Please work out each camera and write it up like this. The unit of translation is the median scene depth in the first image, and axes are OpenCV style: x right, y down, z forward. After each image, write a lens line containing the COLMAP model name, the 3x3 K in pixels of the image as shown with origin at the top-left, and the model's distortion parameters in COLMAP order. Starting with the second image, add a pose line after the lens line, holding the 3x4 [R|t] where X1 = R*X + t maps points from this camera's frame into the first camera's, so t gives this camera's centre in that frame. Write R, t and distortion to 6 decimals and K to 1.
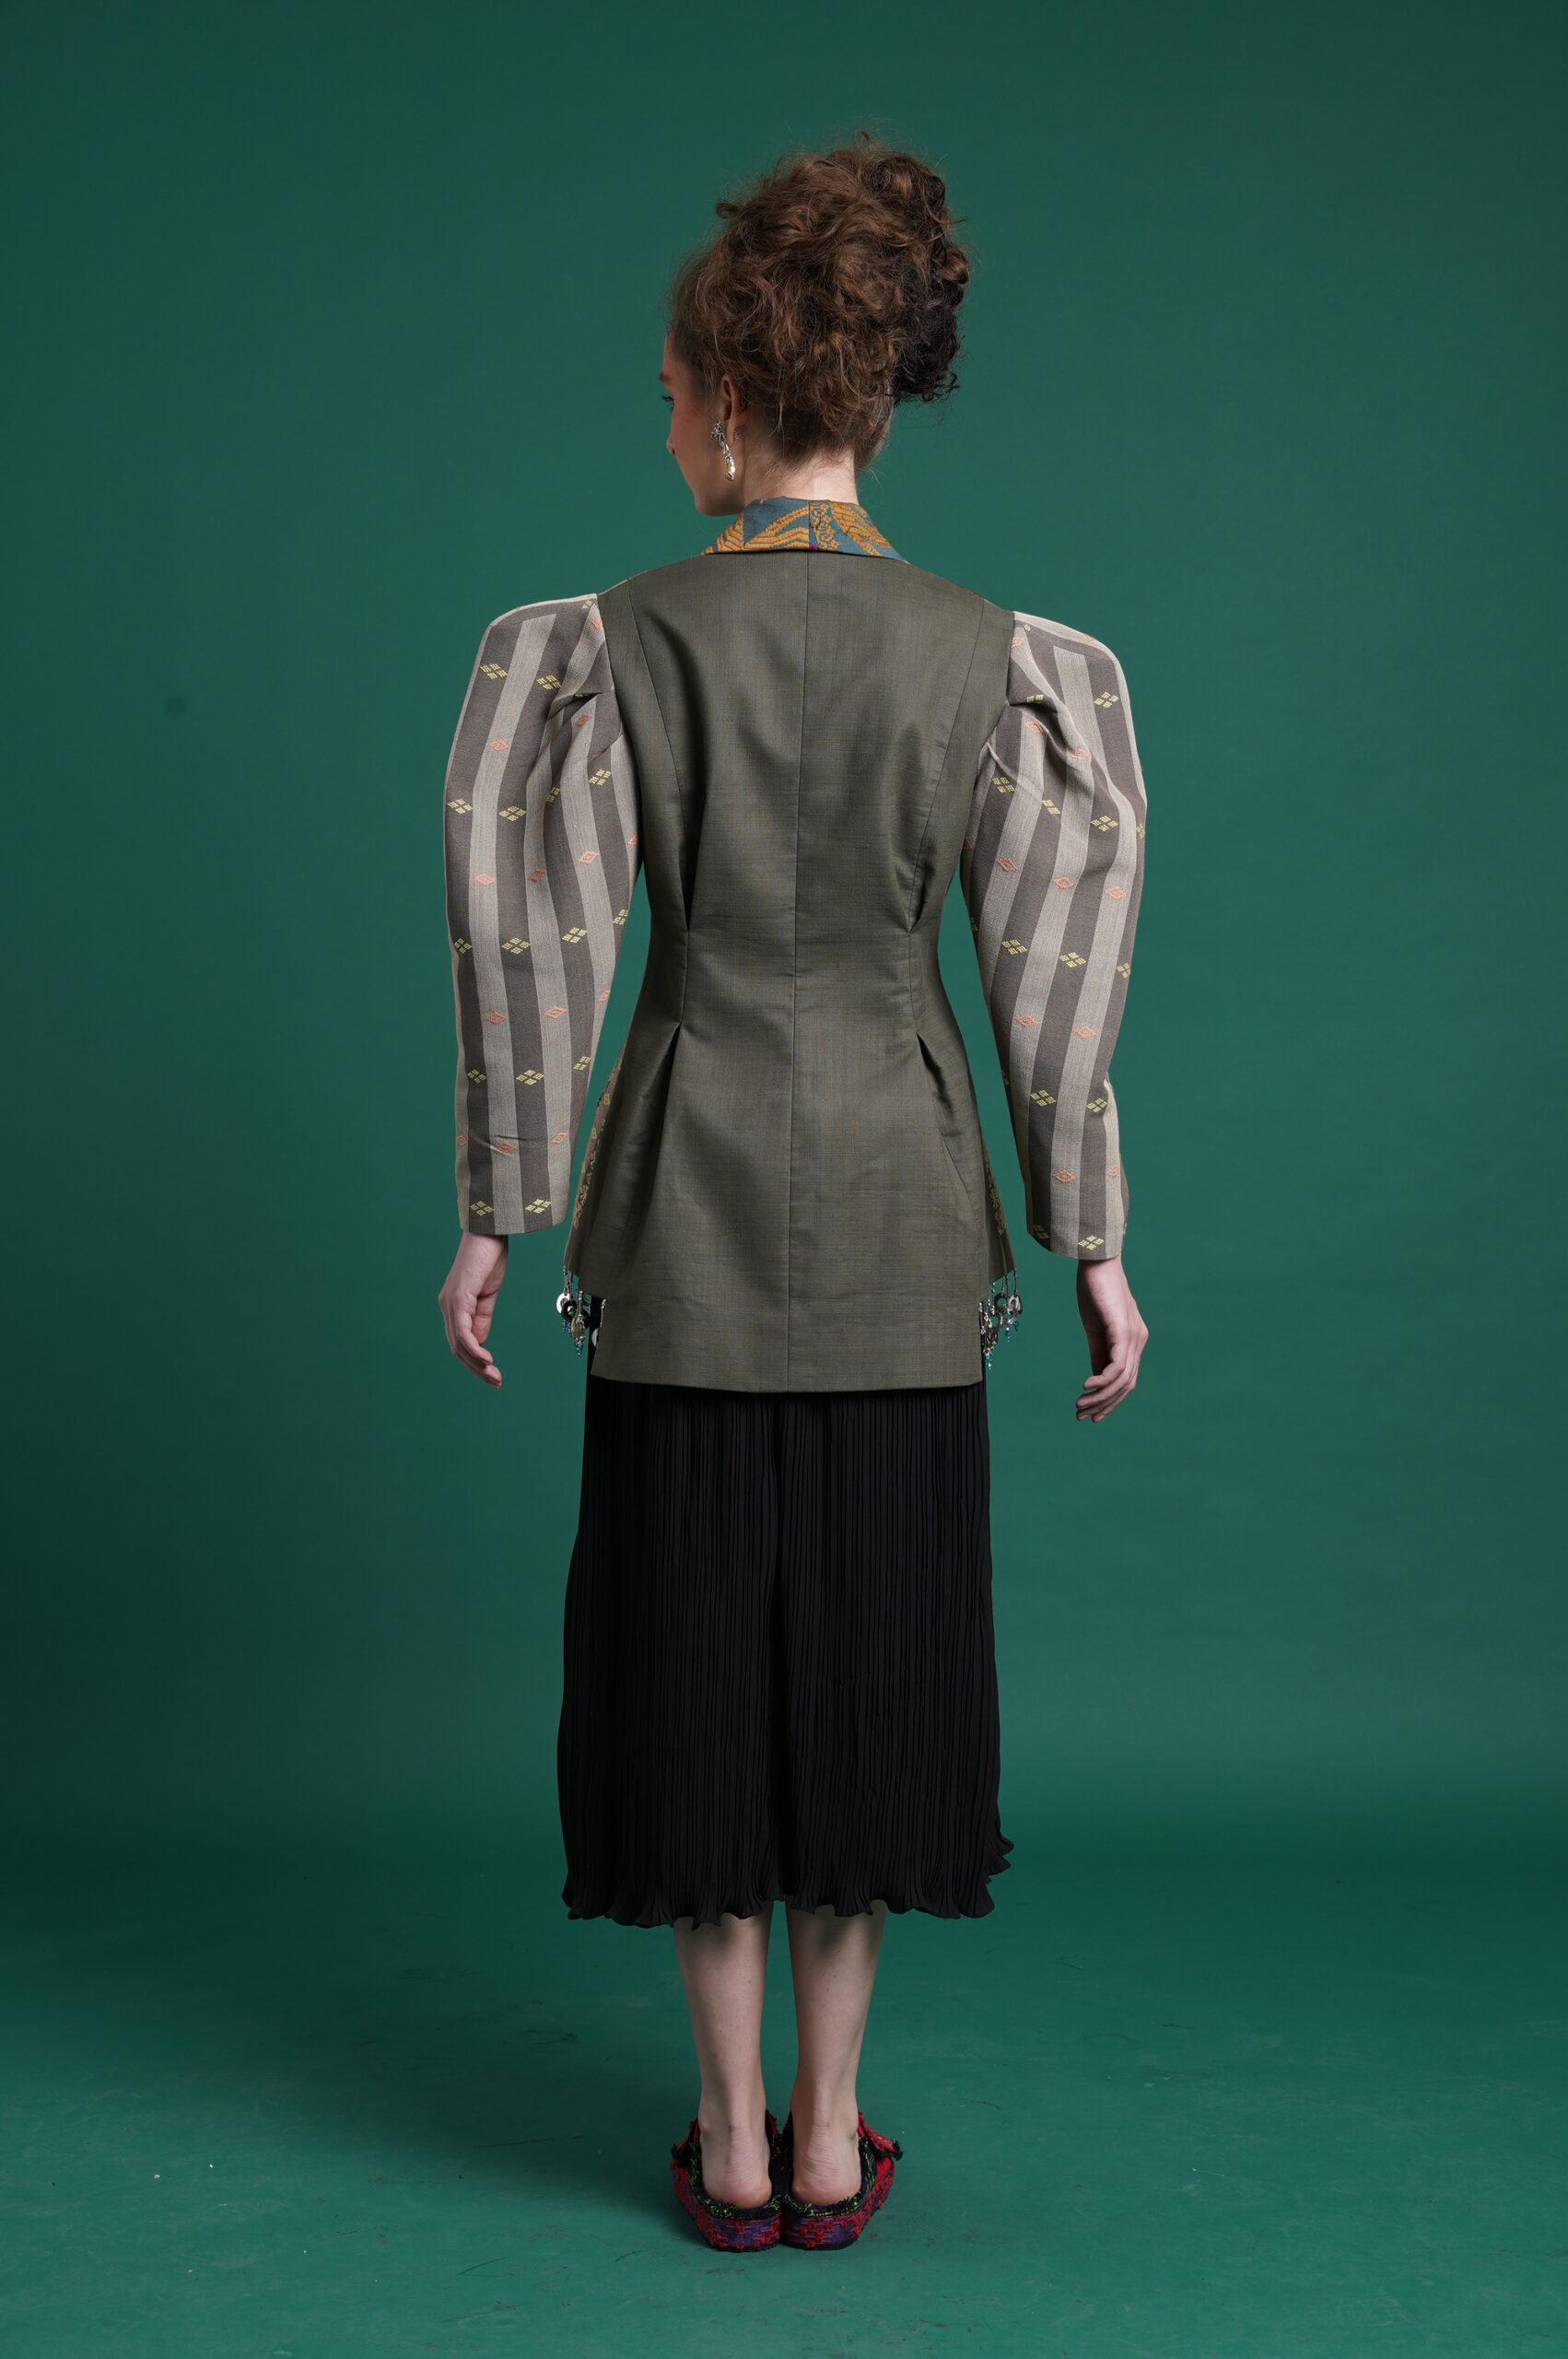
lens RADIAL K [[4275.7, 0, 820.1], [0, 4275.7, 1245.8], [0, 0, 1]] dist [0.339373, 0.000000]
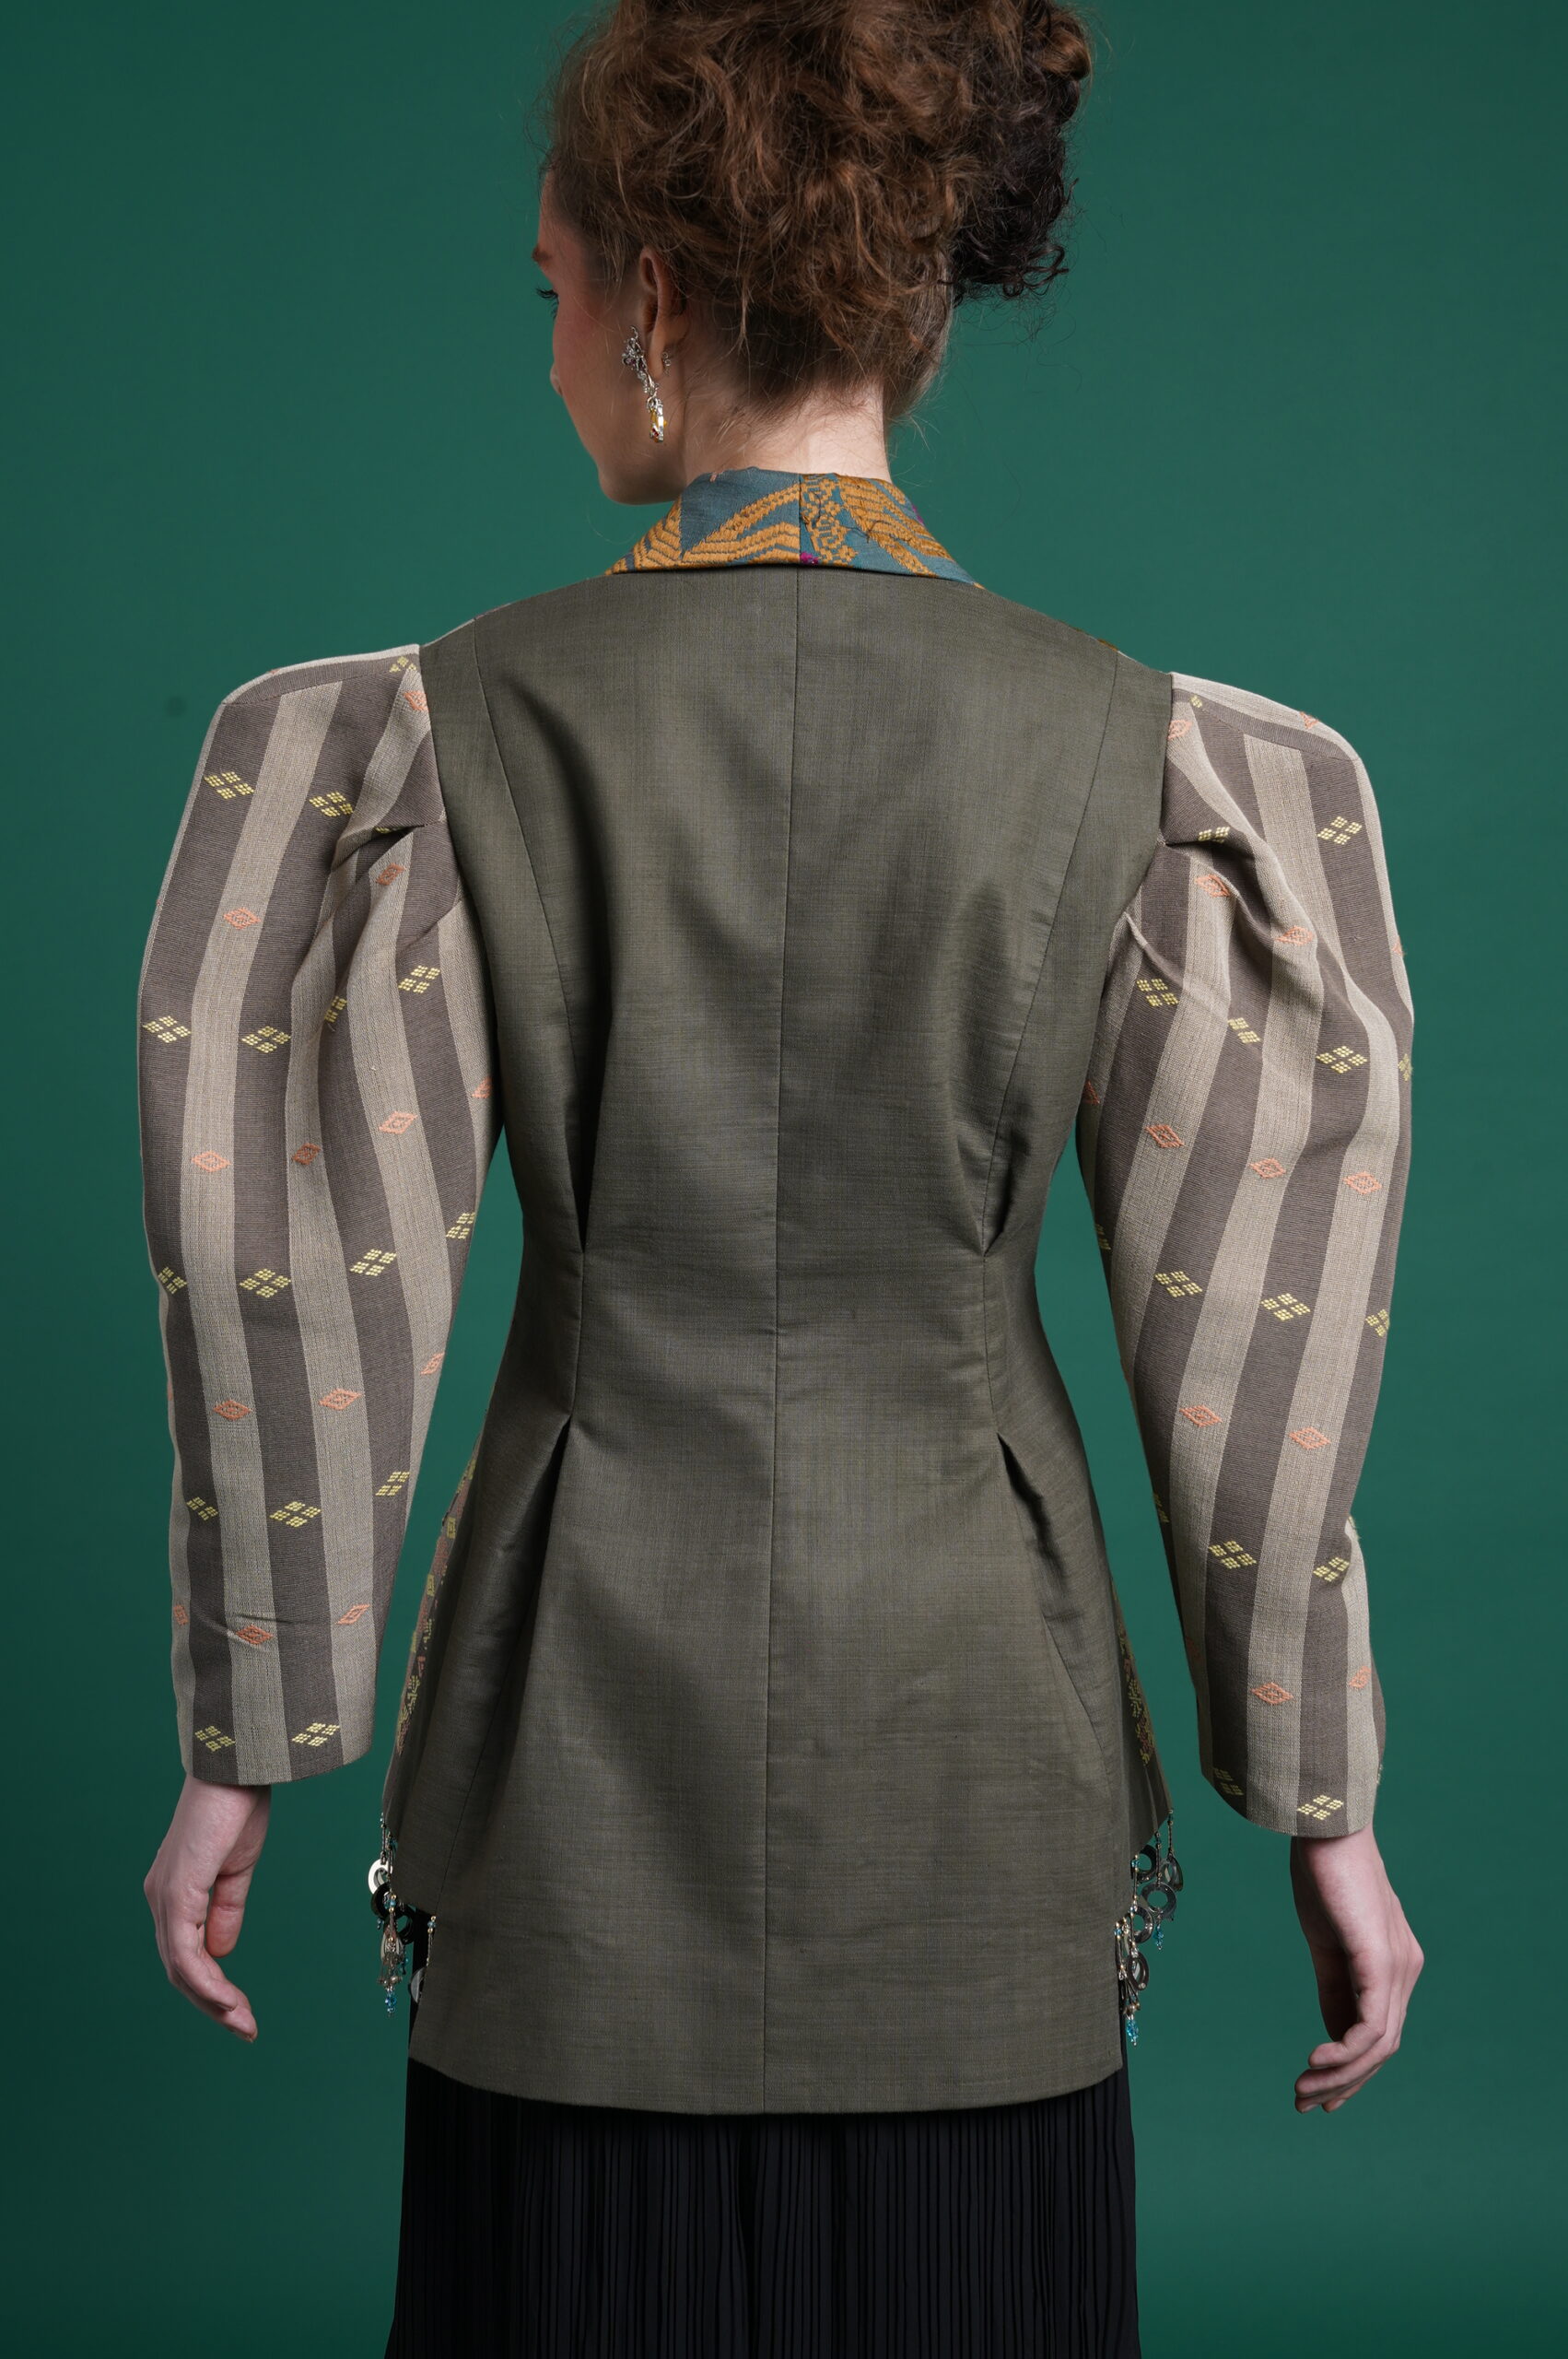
lens RADIAL K [[4814.4, 0, 778.3], [0, 4814.4, 1178.5], [0, 0, 1]] dist [0.526883, 0.000000]
pose [[0.999881, -0.003312, -0.015082, 0.003801], [0.002969, 0.999737, -0.022734, -0.068711], [0.015154, 0.022687, 0.999628, 0.380407]]
